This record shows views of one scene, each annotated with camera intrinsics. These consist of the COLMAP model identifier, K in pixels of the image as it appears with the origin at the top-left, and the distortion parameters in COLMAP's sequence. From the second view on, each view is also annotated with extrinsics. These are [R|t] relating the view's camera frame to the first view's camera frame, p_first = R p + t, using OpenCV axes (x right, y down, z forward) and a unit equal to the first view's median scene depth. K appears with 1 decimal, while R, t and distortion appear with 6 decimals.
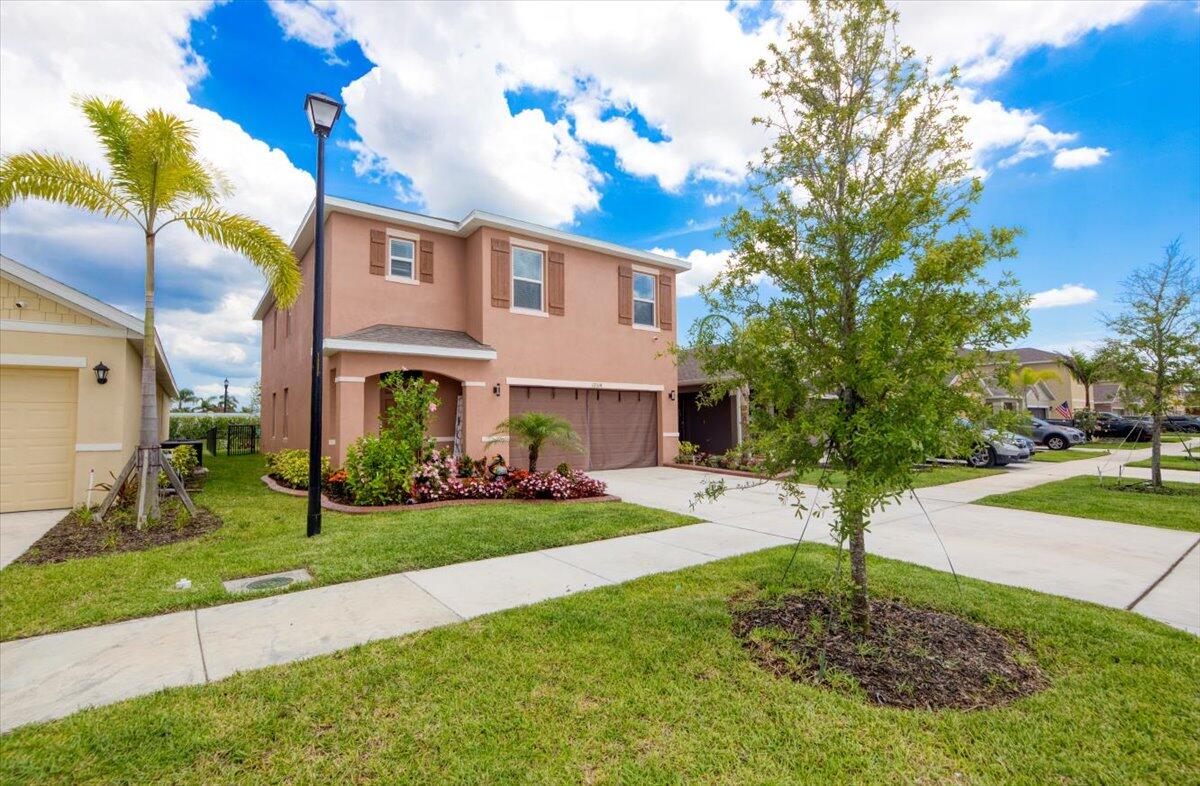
lens RADIAL K [[543.0, 0, 600.0], [0, 543.0, 393.0], [0, 0, 1]] dist [0.001499, 0.000111]
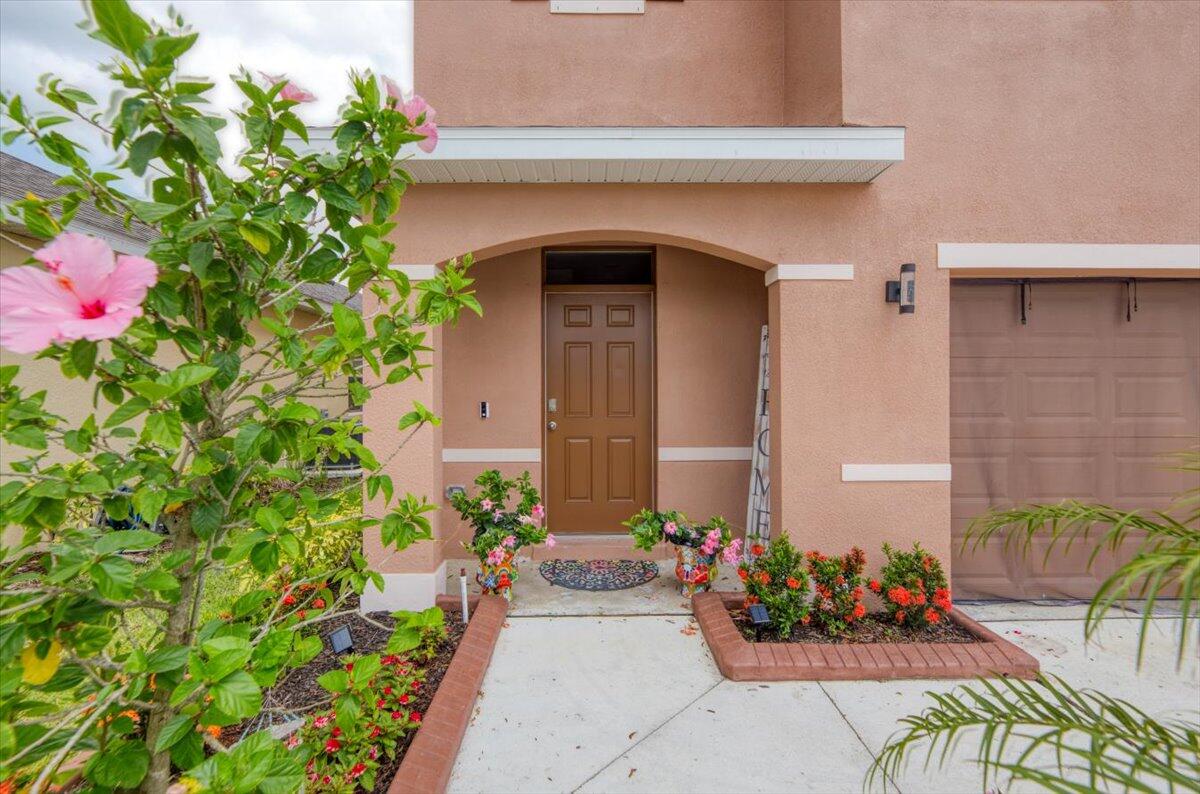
lens RADIAL K [[530.0, 0, 592.6], [0, 530.0, 380.6], [0, 0, 1]] dist [-0.002253, -0.000692]
pose [[0.806063, 0.001524, -0.591828, -0.153589], [0.028533, 0.998734, 0.041434, 0.022625], [0.591142, -0.050286, 0.804998, 0.681841]]
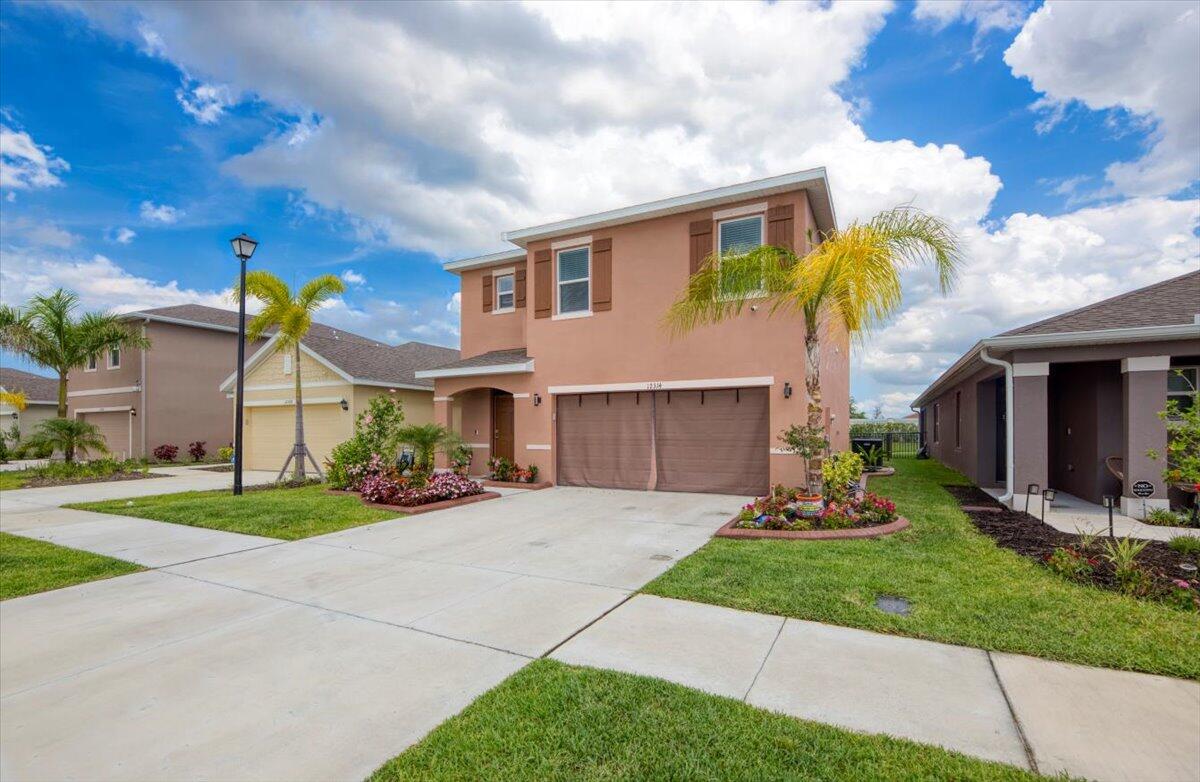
lens RADIAL K [[543.8, 0, 601.8], [0, 543.8, 423.9], [0, 0, 1]] dist [-0.015419, -0.000075]
pose [[0.442155, -0.006371, -0.896916, 0.763326], [0.048440, 0.998685, 0.016785, 0.027451], [0.895630, -0.050869, 0.441882, 0.635282]]
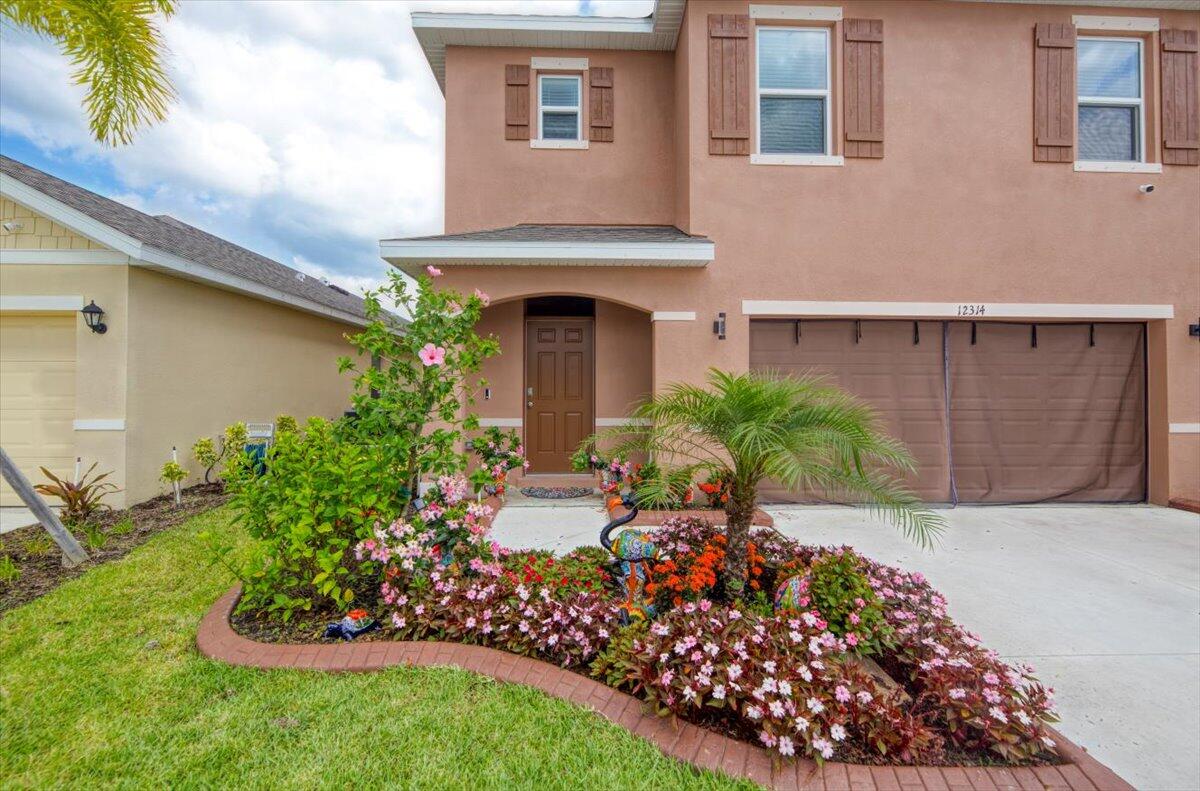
lens RADIAL K [[530.0, 0, 592.6], [0, 530.0, 379.1], [0, 0, 1]] dist [-0.002253, -0.000692]
pose [[0.819332, 0.003543, -0.573308, -0.011916], [0.022381, 0.999021, 0.038159, 0.019684], [0.572882, -0.044096, 0.818451, 0.532592]]
